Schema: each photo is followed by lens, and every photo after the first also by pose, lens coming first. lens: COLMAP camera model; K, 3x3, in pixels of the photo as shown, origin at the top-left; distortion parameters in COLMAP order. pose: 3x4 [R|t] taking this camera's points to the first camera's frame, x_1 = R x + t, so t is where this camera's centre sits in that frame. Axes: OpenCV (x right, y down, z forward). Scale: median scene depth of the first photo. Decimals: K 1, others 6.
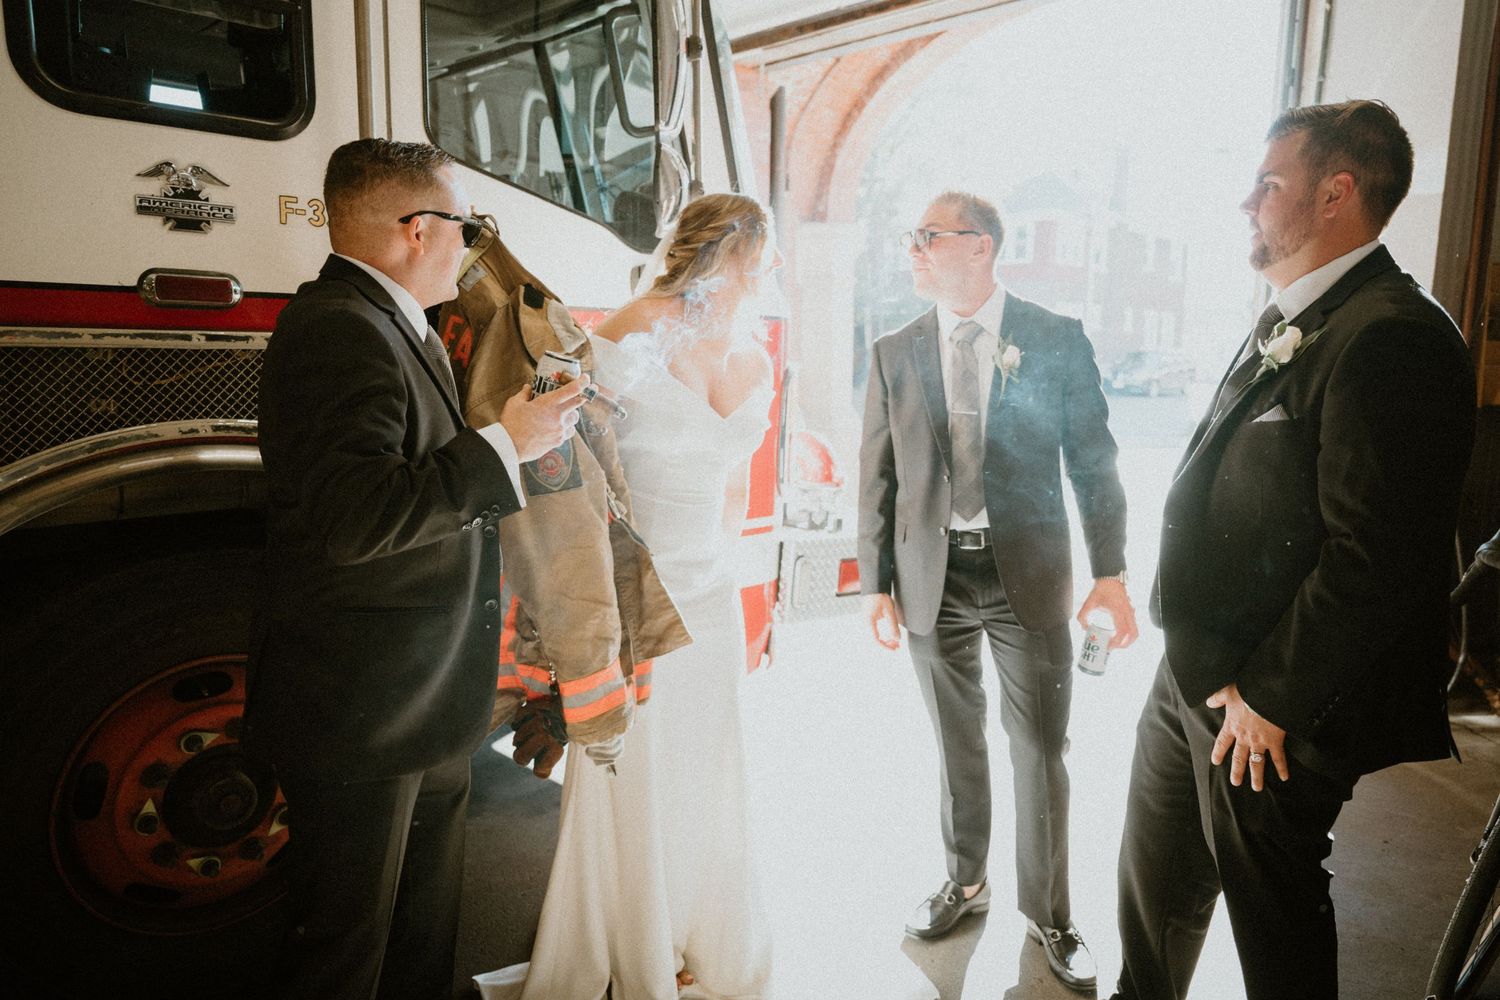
lens RADIAL K [[1011.6, 0, 752.4], [0, 1011.6, 500.8], [0, 0, 1]] dist [-0.000135, -0.001675]
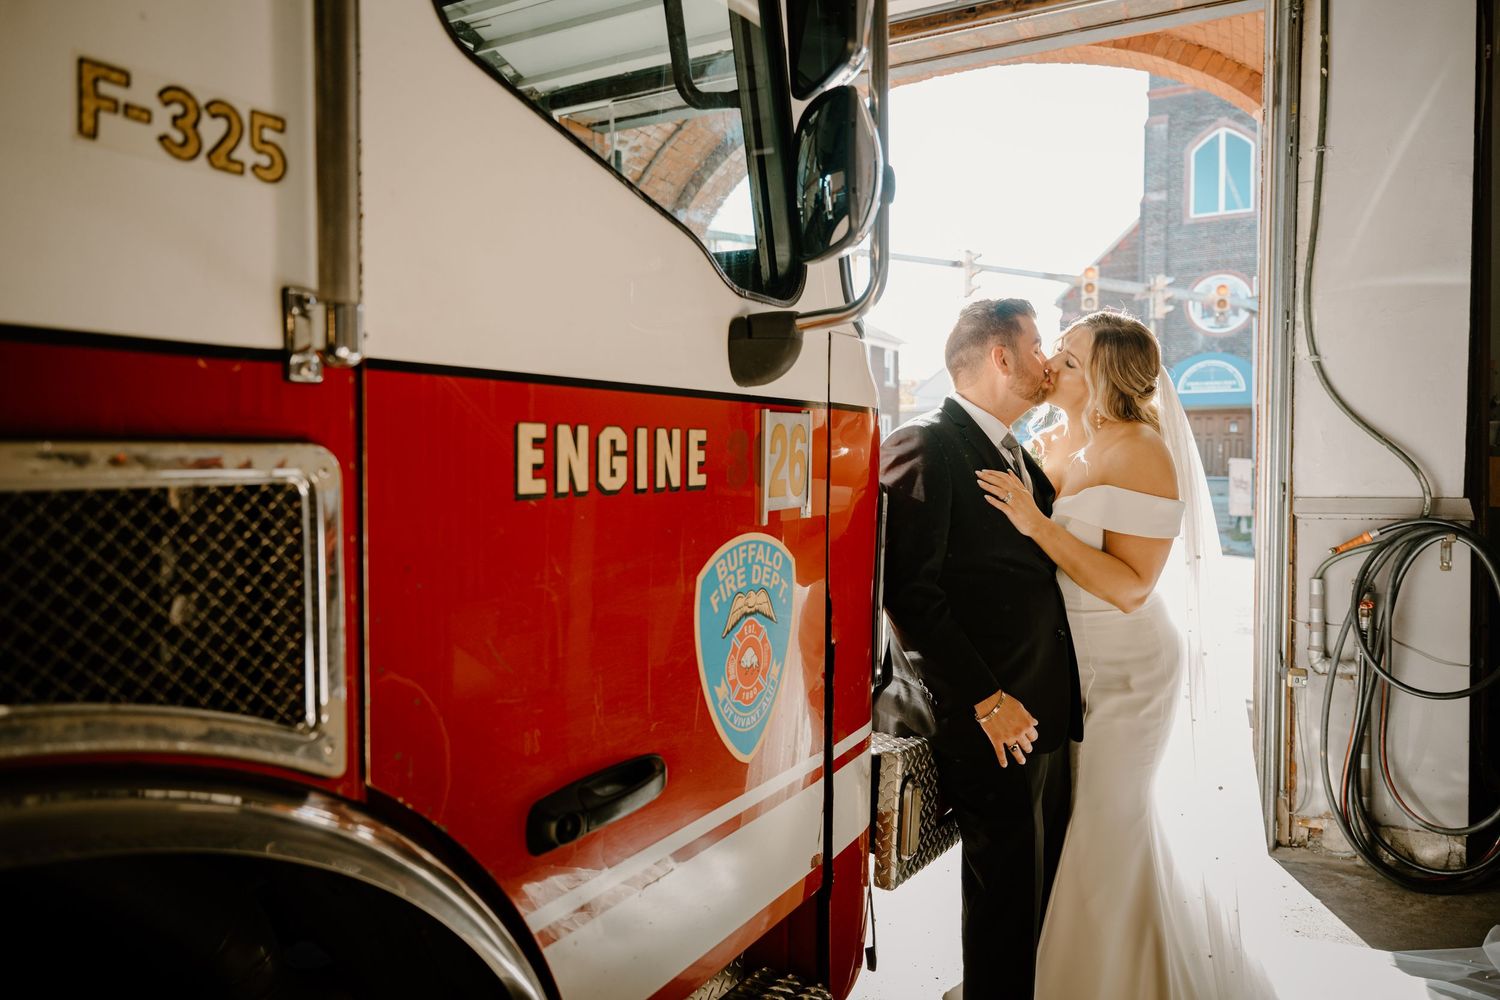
lens RADIAL K [[1011.6, 0, 752.4], [0, 1011.6, 500.8], [0, 0, 1]] dist [-0.000135, -0.001675]
pose [[0.963282, -0.024663, 0.267357, -0.213641], [0.051076, 0.994421, -0.092296, -0.065822], [-0.263589, 0.102562, 0.959167, 0.388793]]
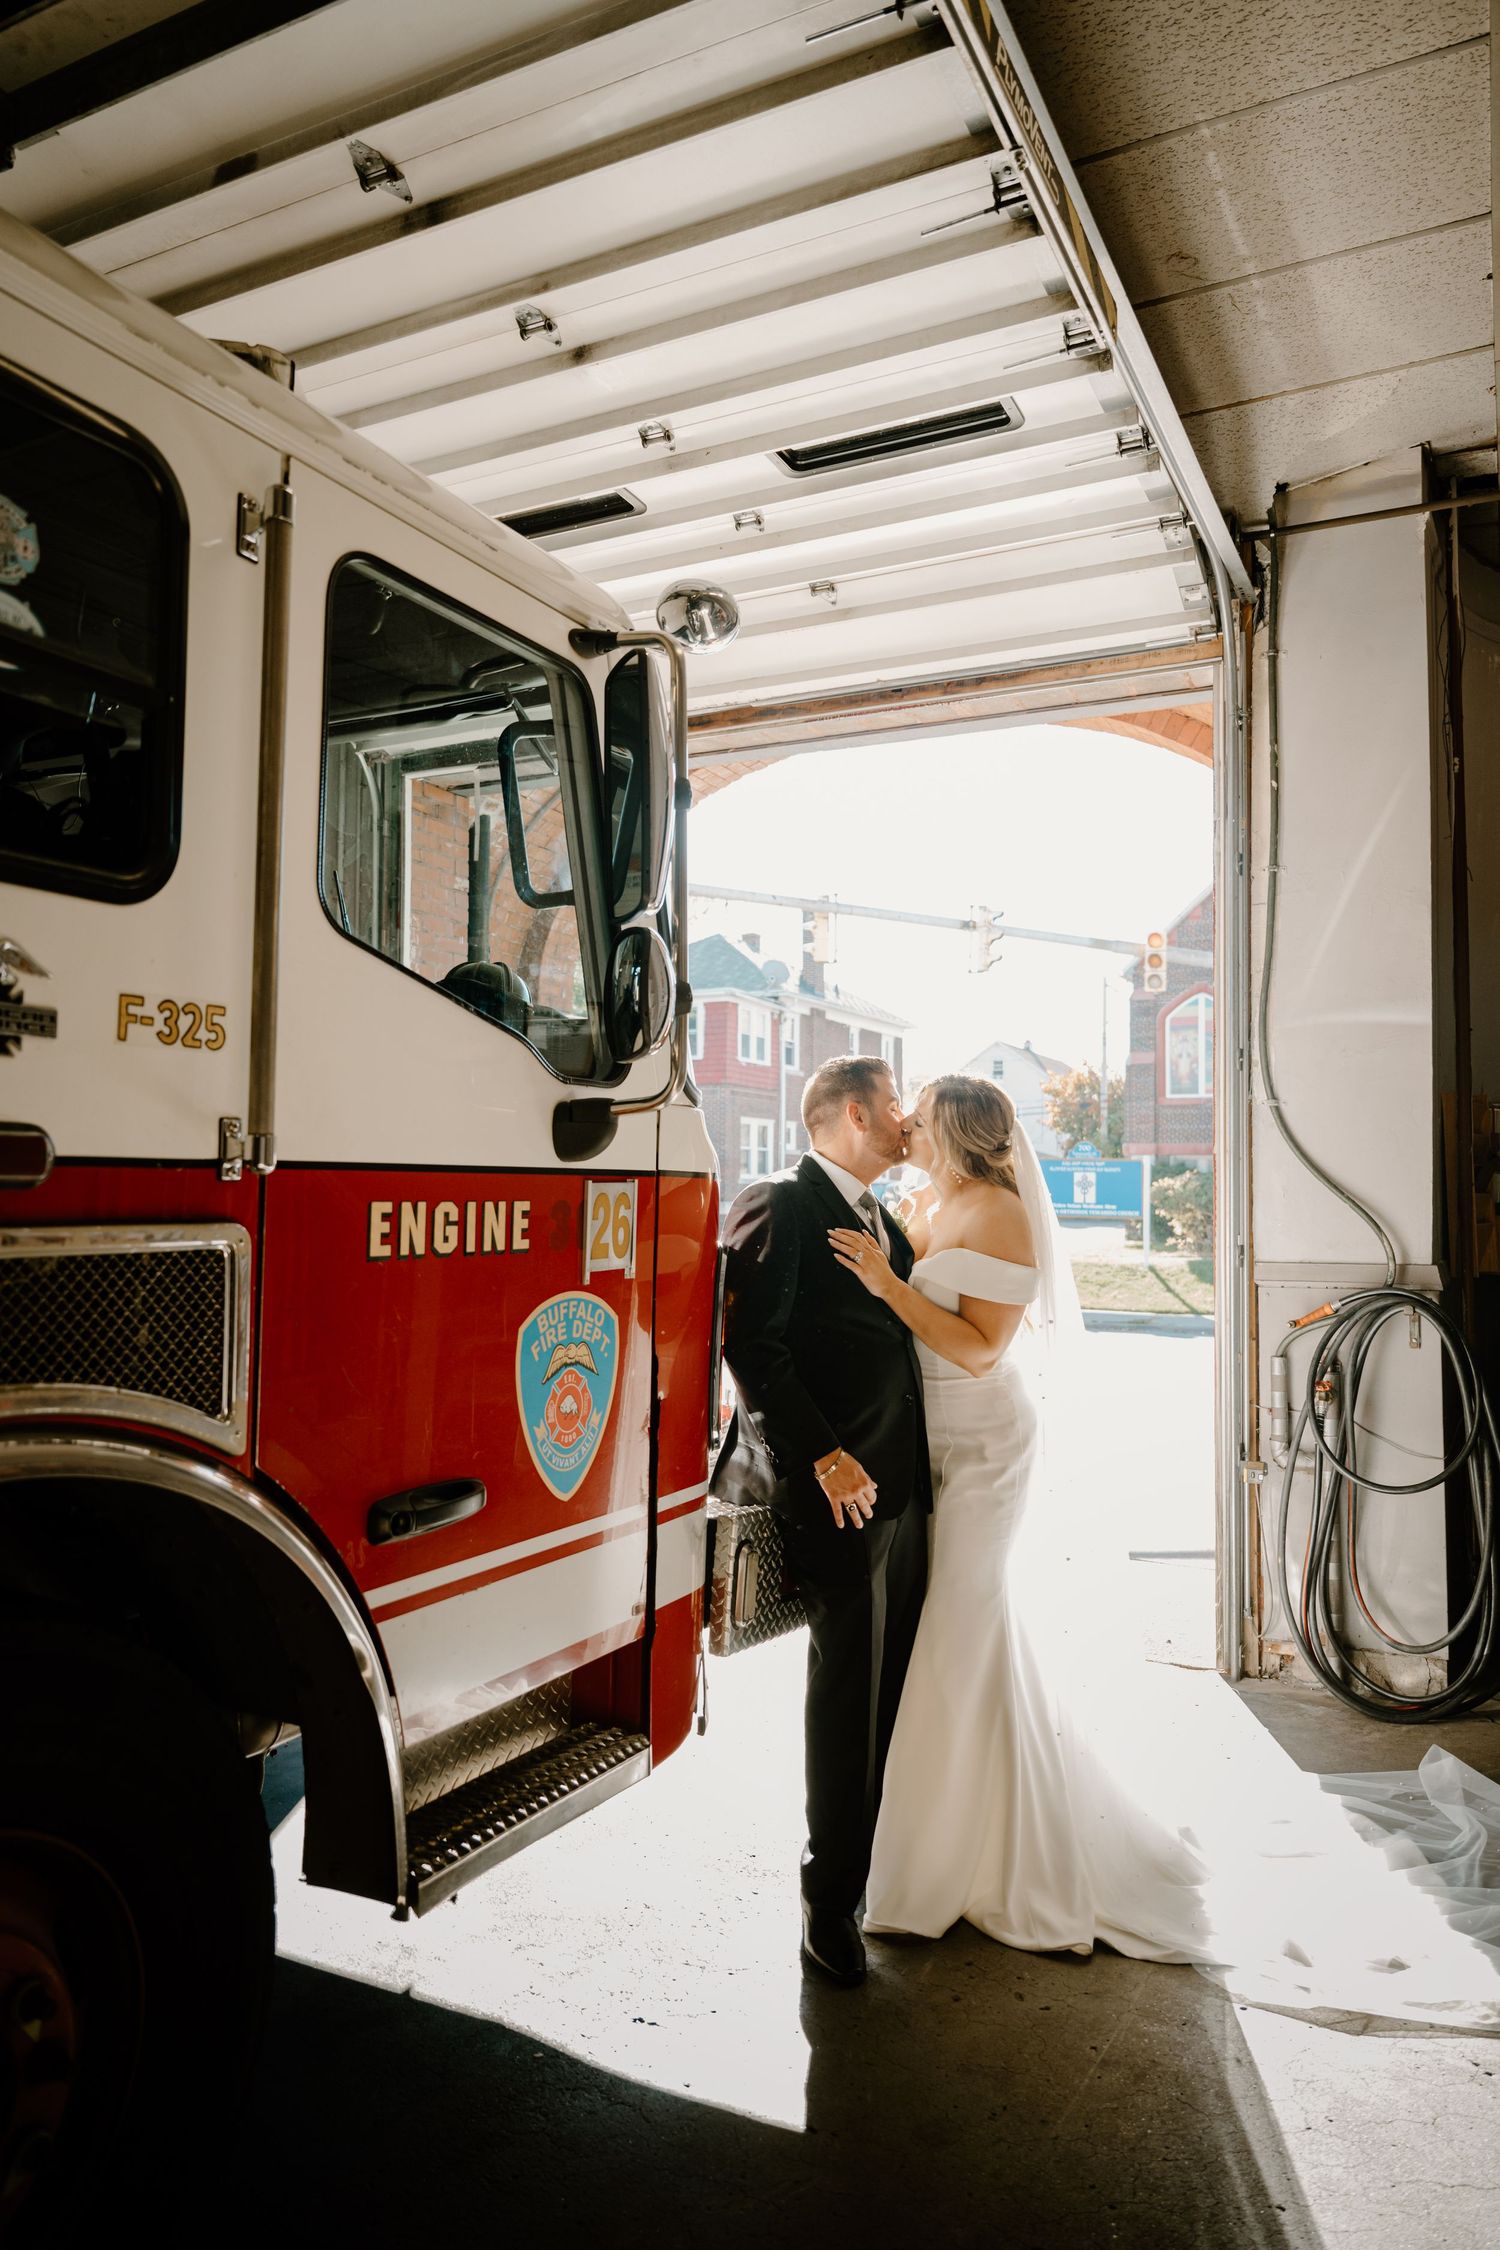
lens RADIAL K [[1517.4, 0, 740.5], [0, 1517.4, 1131.9], [0, 0, 1]] dist [-0.000135, -0.001675]
pose [[0.953927, 0.011218, 0.299830, -0.243379], [0.041964, 0.984490, -0.170345, -0.037363], [-0.297090, 0.175079, 0.938661, 0.054866]]
